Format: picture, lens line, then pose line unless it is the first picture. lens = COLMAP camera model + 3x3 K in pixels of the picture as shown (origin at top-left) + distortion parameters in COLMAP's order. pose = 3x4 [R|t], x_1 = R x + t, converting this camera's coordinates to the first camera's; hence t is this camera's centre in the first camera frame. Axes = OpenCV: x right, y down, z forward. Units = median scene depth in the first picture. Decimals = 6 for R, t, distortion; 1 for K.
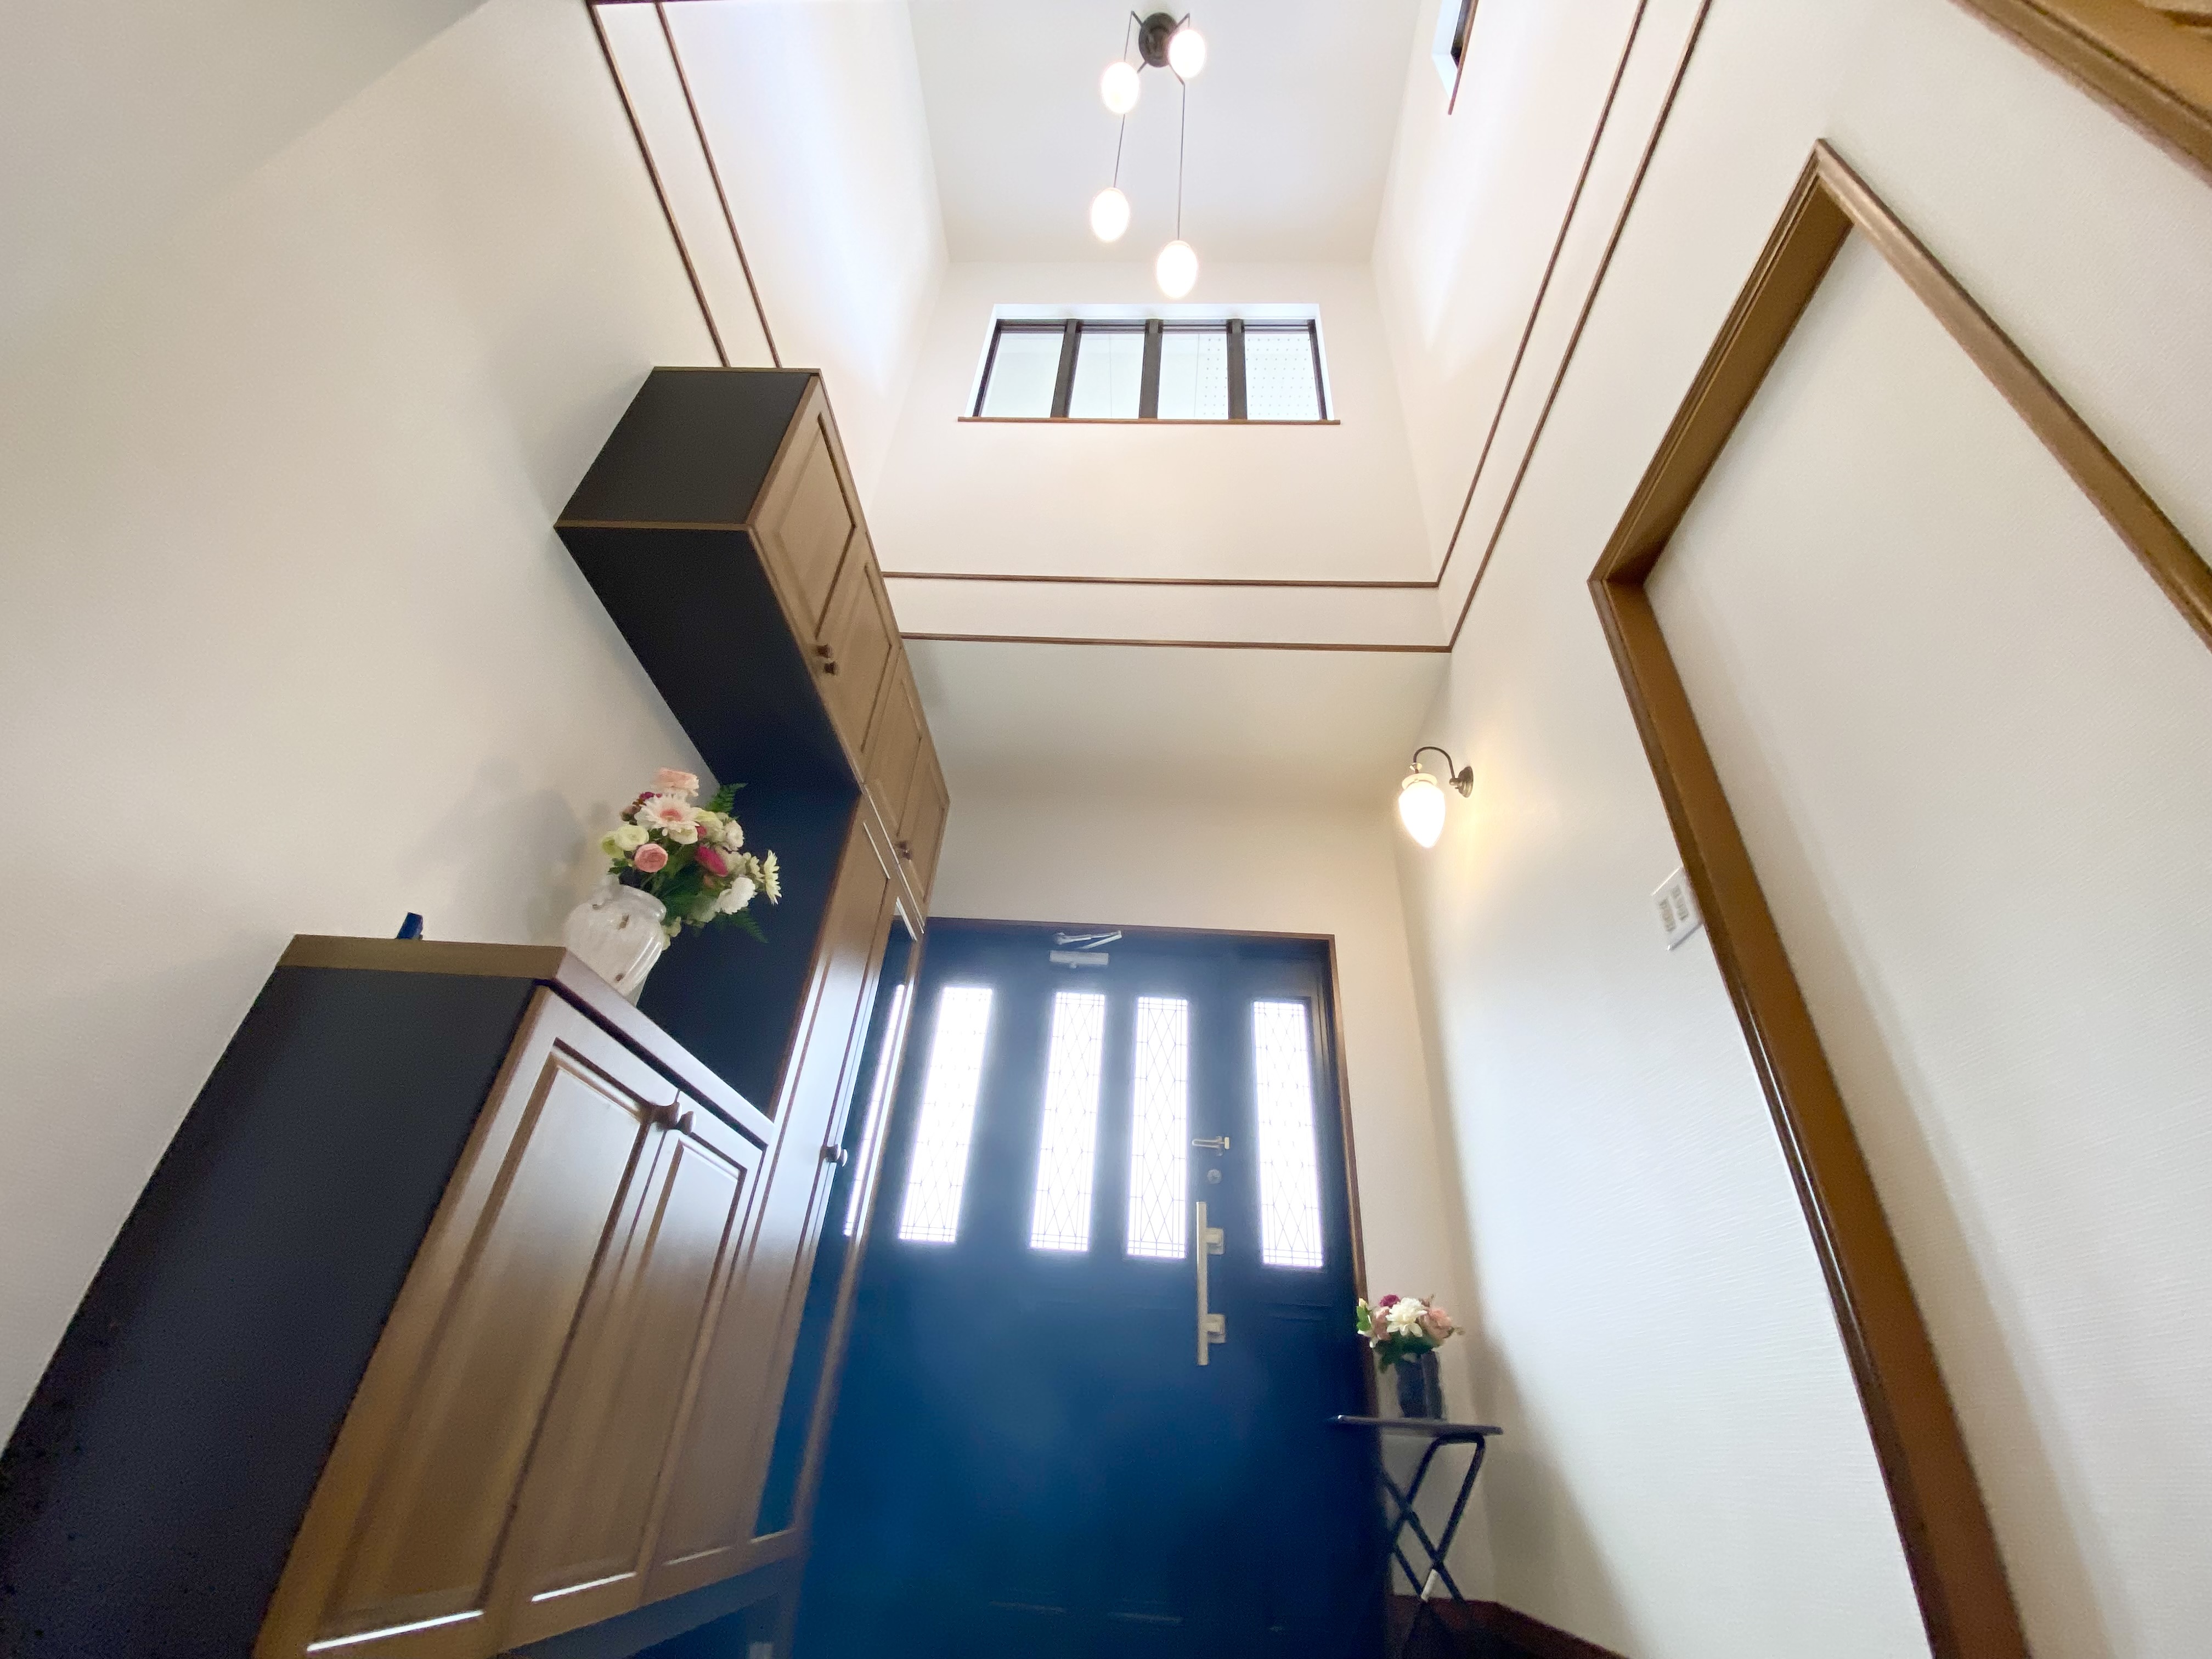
lens RADIAL K [[908.6, 0, 1119.1], [0, 908.6, 815.1], [0, 0, 1]] dist [-0.002032, -0.002249]
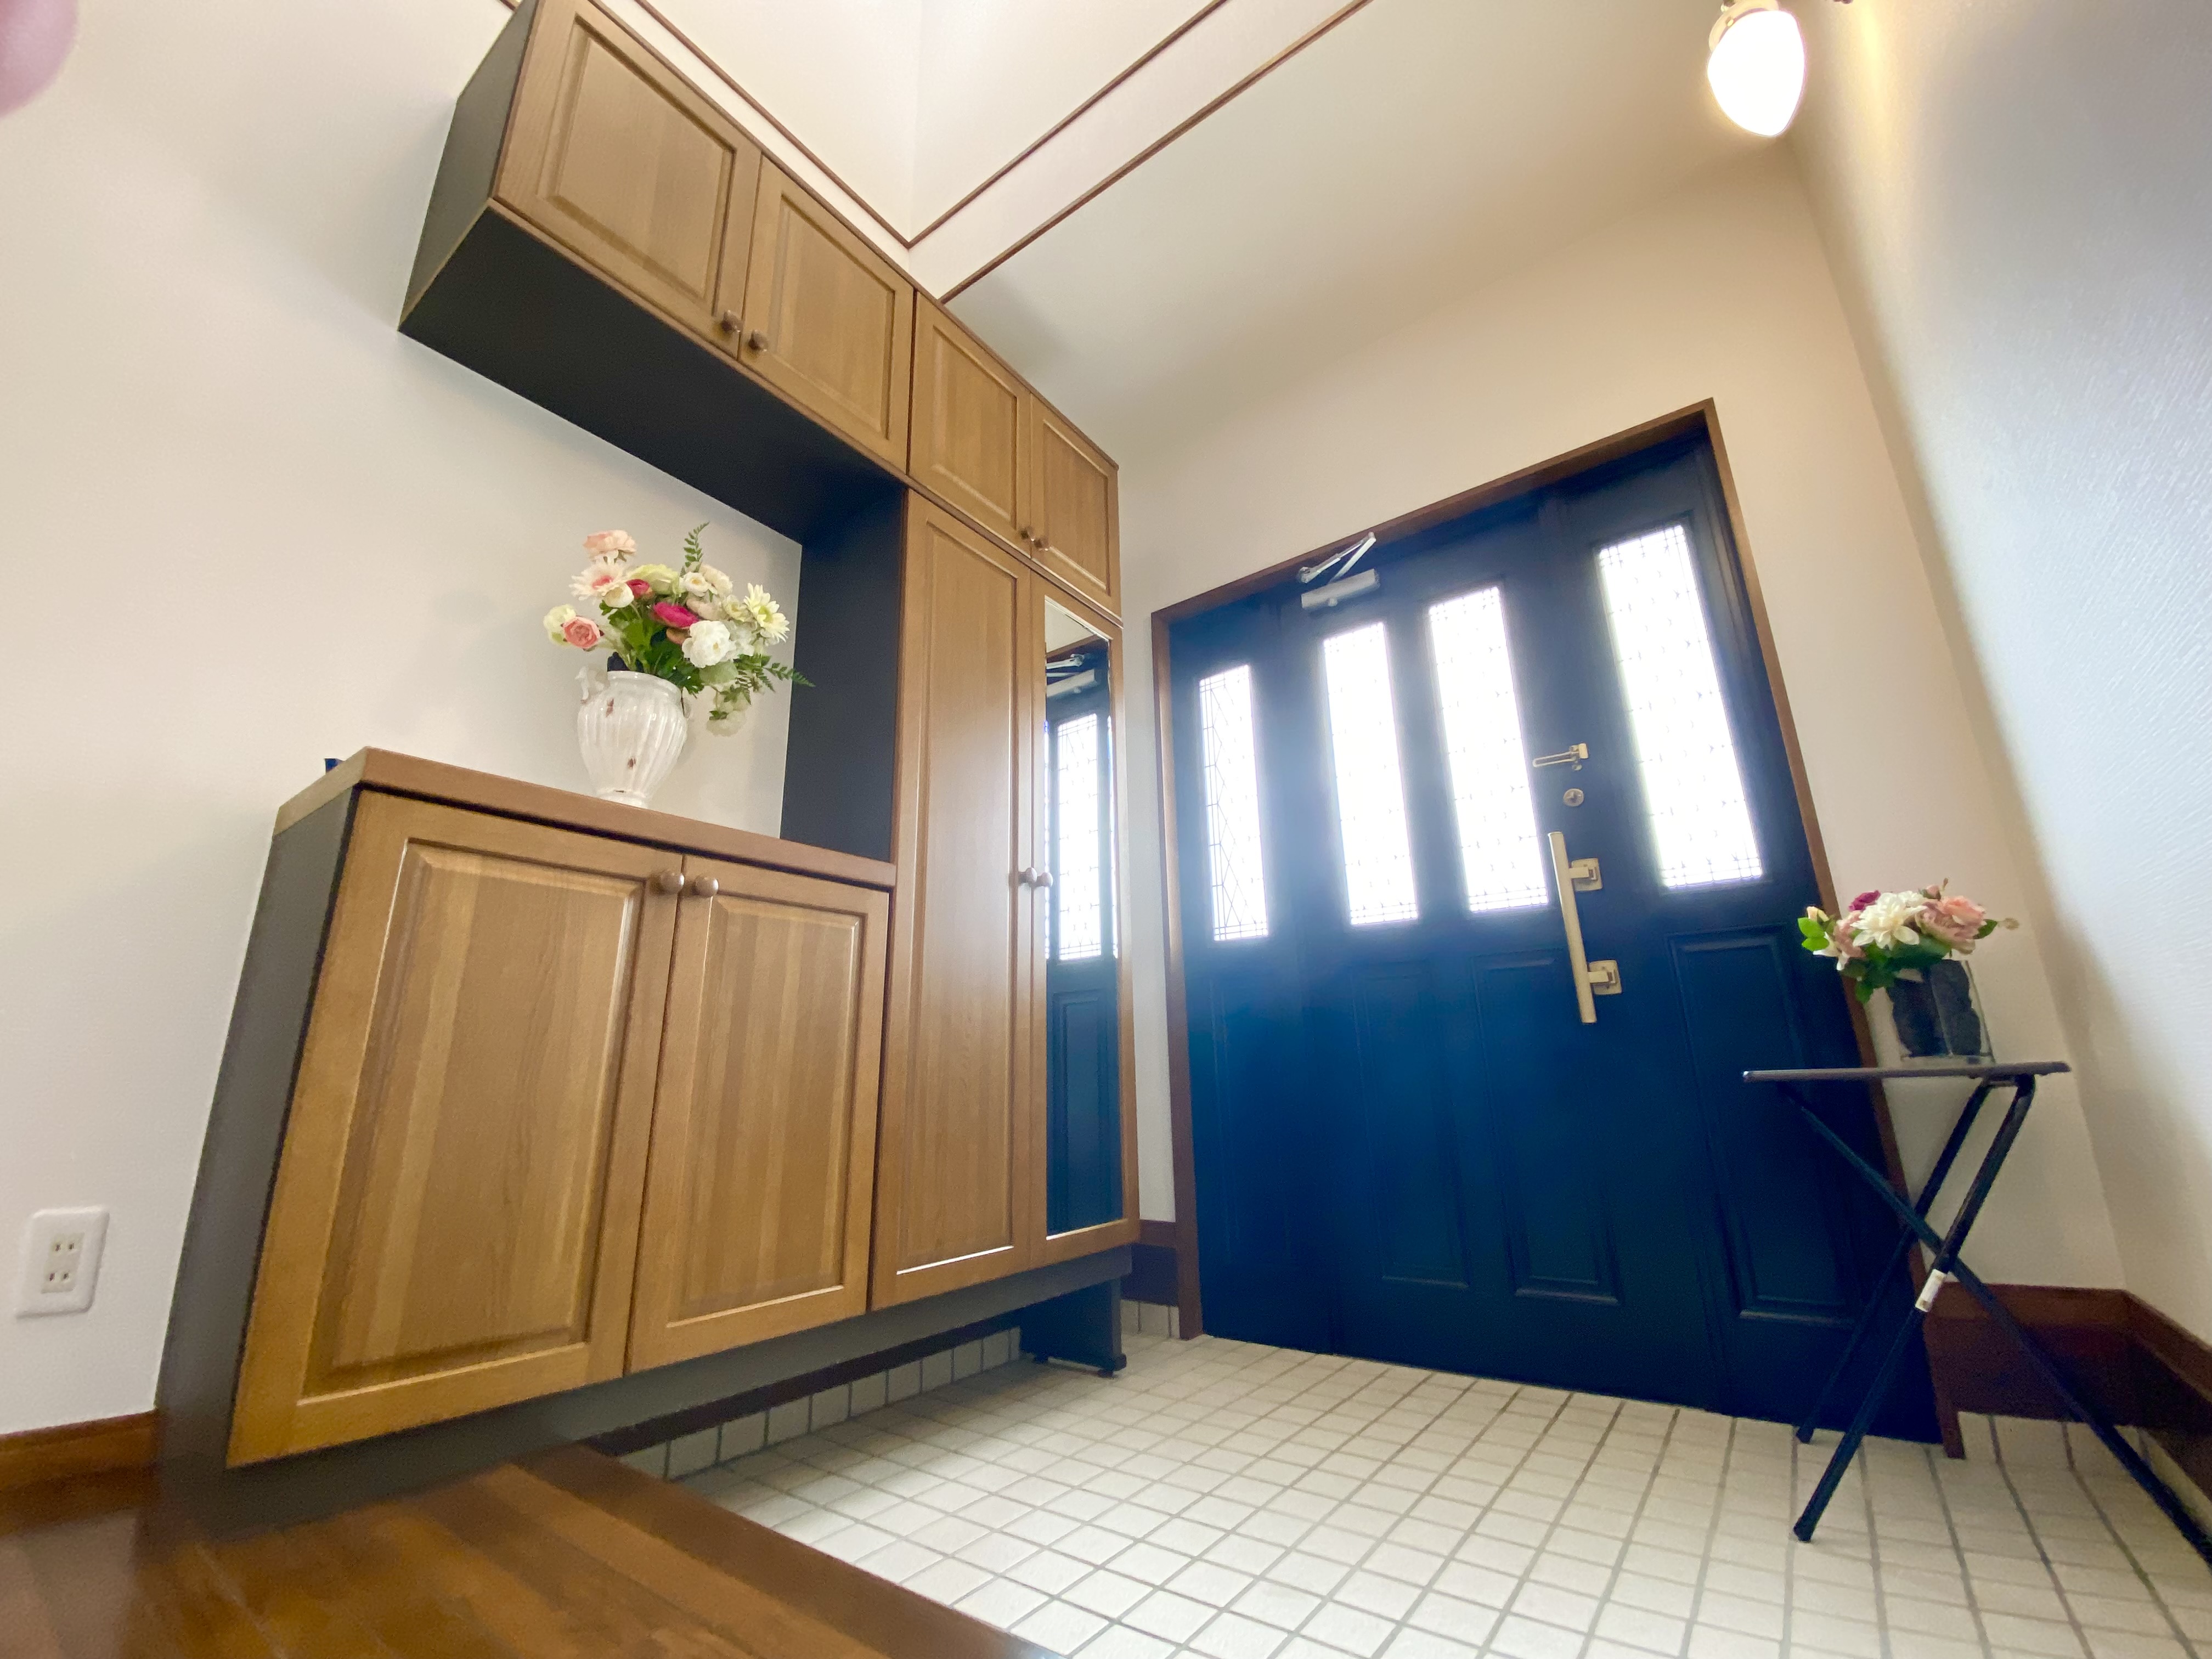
lens RADIAL K [[908.6, 0, 1099.7], [0, 908.6, 832.5], [0, 0, 1]] dist [-0.002032, -0.002249]
pose [[0.811999, -0.238071, -0.532898, 0.216172], [0.387962, 0.902285, 0.188060, 0.163850], [0.436054, -0.359449, 0.825017, 0.257924]]
